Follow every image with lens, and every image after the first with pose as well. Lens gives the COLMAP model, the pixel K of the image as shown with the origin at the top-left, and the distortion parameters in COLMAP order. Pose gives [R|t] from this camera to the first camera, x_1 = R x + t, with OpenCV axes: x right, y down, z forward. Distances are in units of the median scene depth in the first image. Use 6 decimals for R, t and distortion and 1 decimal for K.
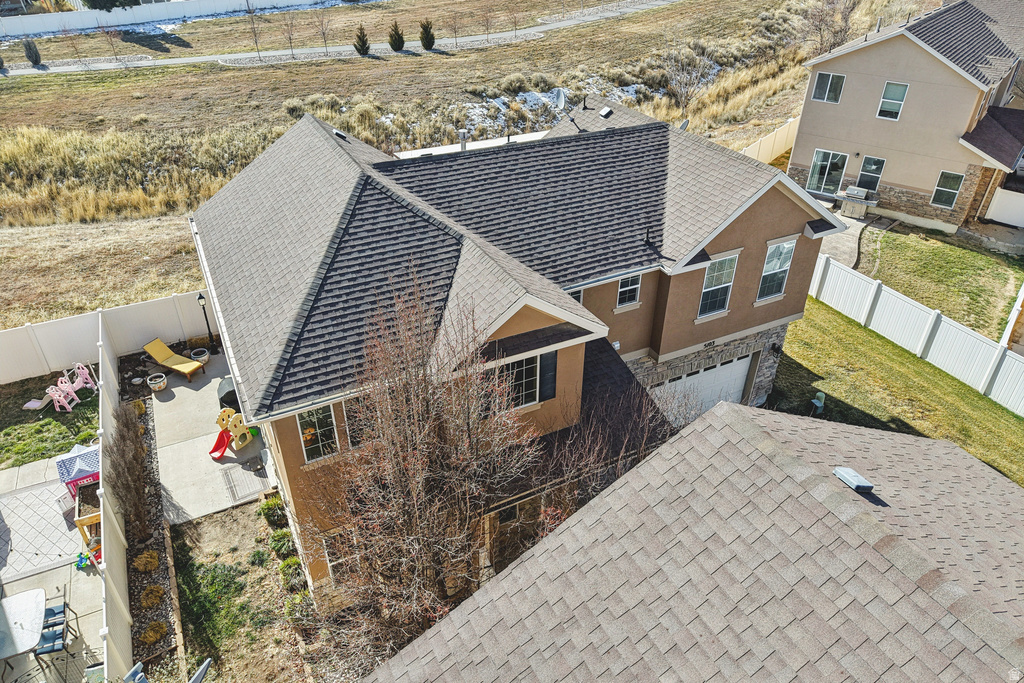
lens RADIAL K [[687.4, 0, 515.3], [0, 687.4, 344.2], [0, 0, 1]] dist [0.039689, -0.044353]
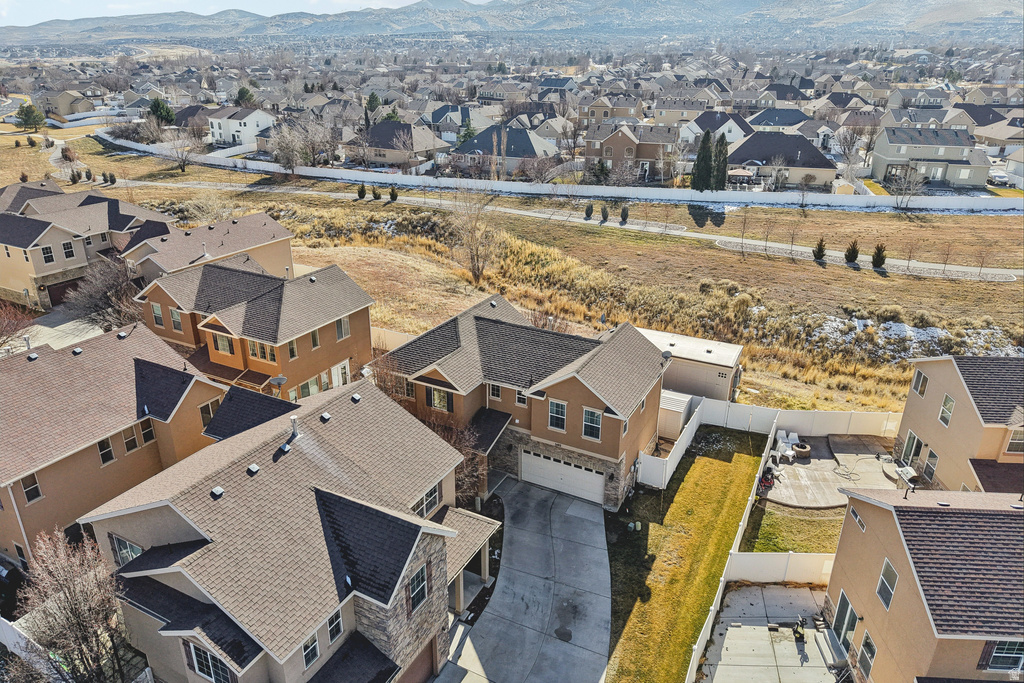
lens RADIAL K [[682.5, 0, 514.5], [0, 682.5, 343.5], [0, 0, 1]] dist [0.036570, -0.042607]
pose [[0.581644, 0.314223, -0.750303, 0.588965], [-0.449487, 0.892923, 0.025504, -0.094476], [0.677977, 0.322417, 0.660602, -0.183298]]
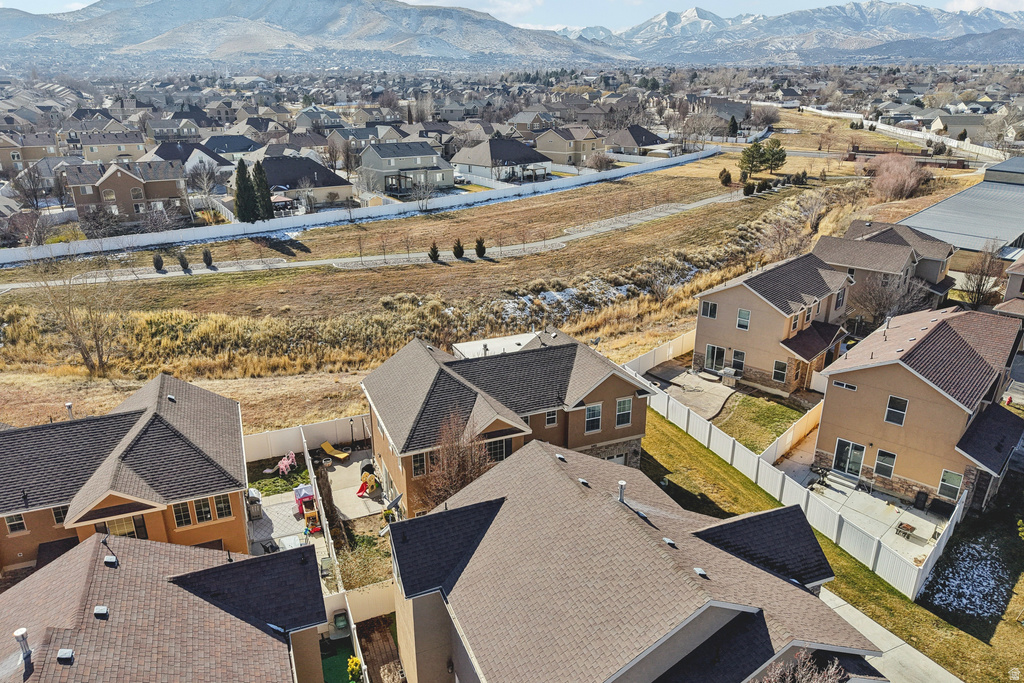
lens RADIAL K [[687.4, 0, 515.3], [0, 687.4, 344.2], [0, 0, 1]] dist [0.039689, -0.044353]
pose [[0.997096, 0.018270, -0.073928, 0.069103], [-0.033949, 0.975630, -0.216779, 0.059312], [0.068166, 0.218659, 0.973417, -0.419920]]
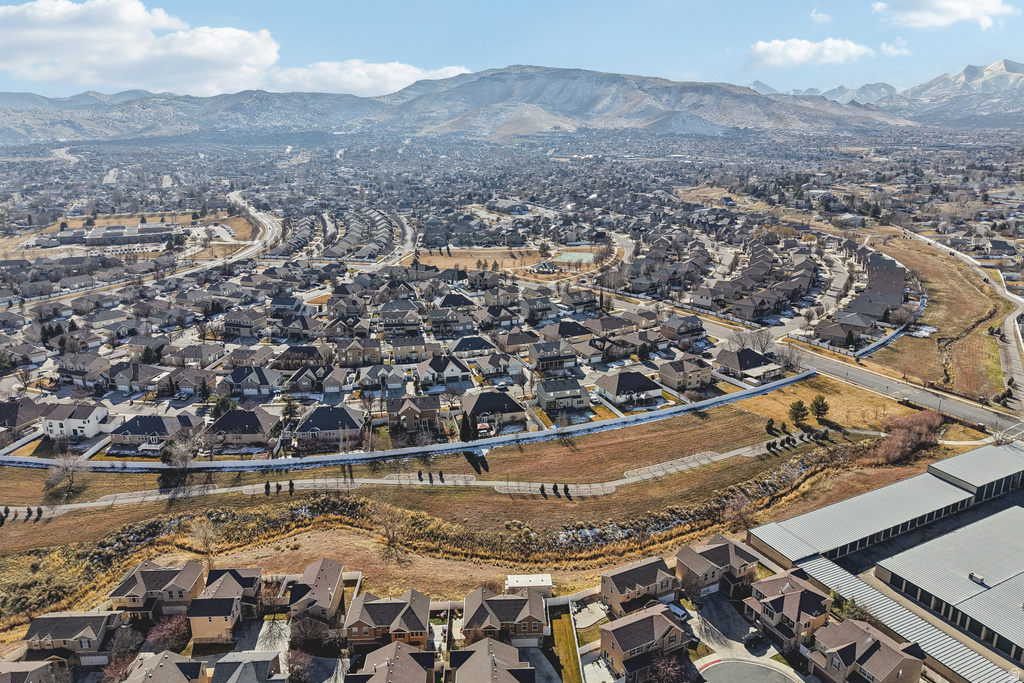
lens RADIAL K [[682.5, 0, 514.5], [0, 682.5, 343.5], [0, 0, 1]] dist [0.036570, -0.042607]
pose [[0.908164, 0.107769, -0.404503, 0.984875], [-0.220596, 0.944444, -0.243645, -0.391365], [0.355773, 0.310501, 0.881484, -2.240471]]
